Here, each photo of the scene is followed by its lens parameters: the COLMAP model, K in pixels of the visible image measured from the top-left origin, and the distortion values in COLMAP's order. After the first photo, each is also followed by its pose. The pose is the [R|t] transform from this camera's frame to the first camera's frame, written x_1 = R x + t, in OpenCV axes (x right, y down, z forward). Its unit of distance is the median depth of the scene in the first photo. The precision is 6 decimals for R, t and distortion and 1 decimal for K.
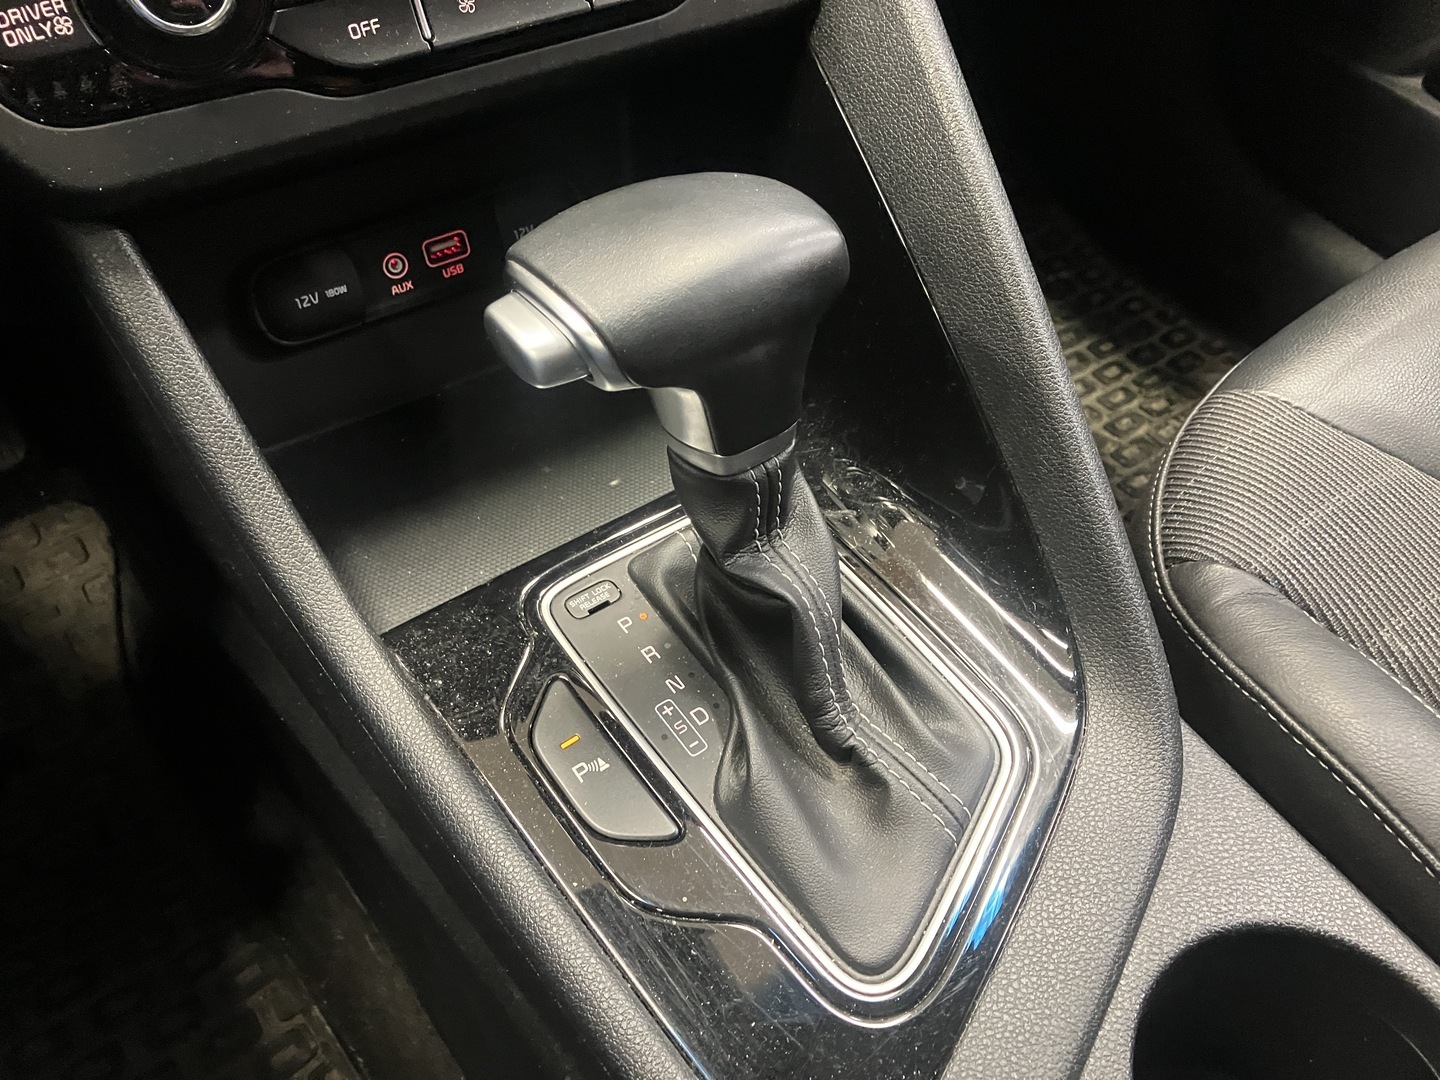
lens RADIAL K [[1193.6, 0, 716.5], [0, 1193.6, 542.3], [0, 0, 1]] dist [-0.002291, -0.003357]
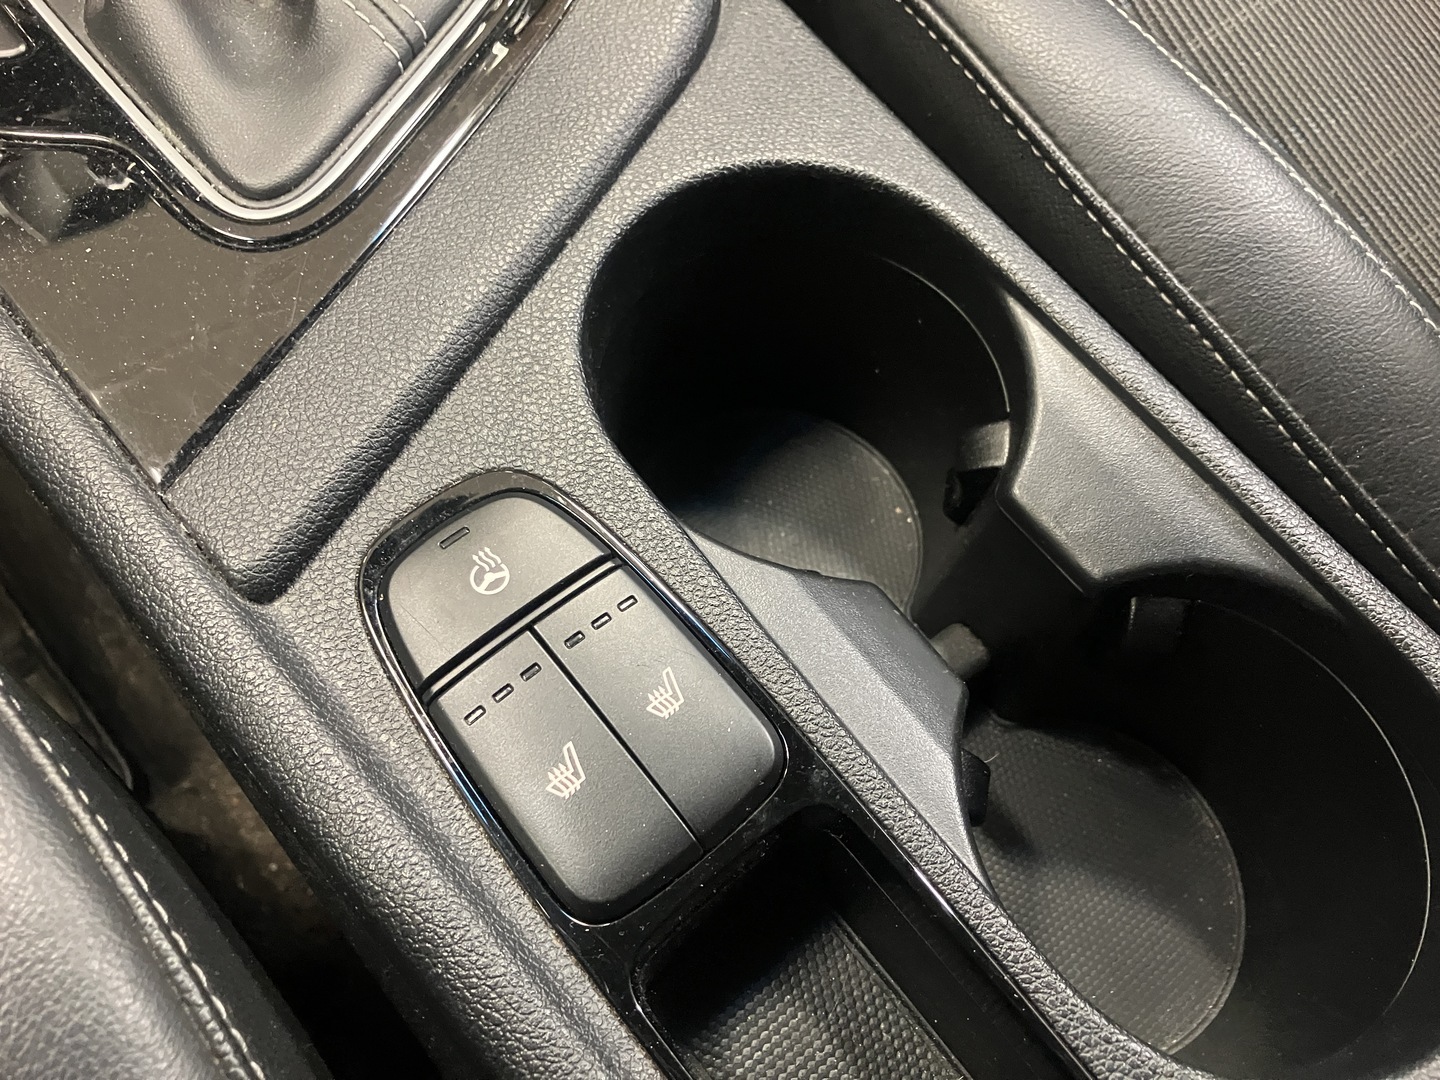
lens RADIAL K [[1193.6, 0, 720.4], [0, 1193.6, 539.3], [0, 0, 1]] dist [-0.002291, -0.003357]
pose [[0.995672, -0.039738, 0.084015, 0.342228], [0.014259, 0.958596, 0.284413, 0.342939], [-0.091839, -0.281984, 0.955014, 0.152572]]
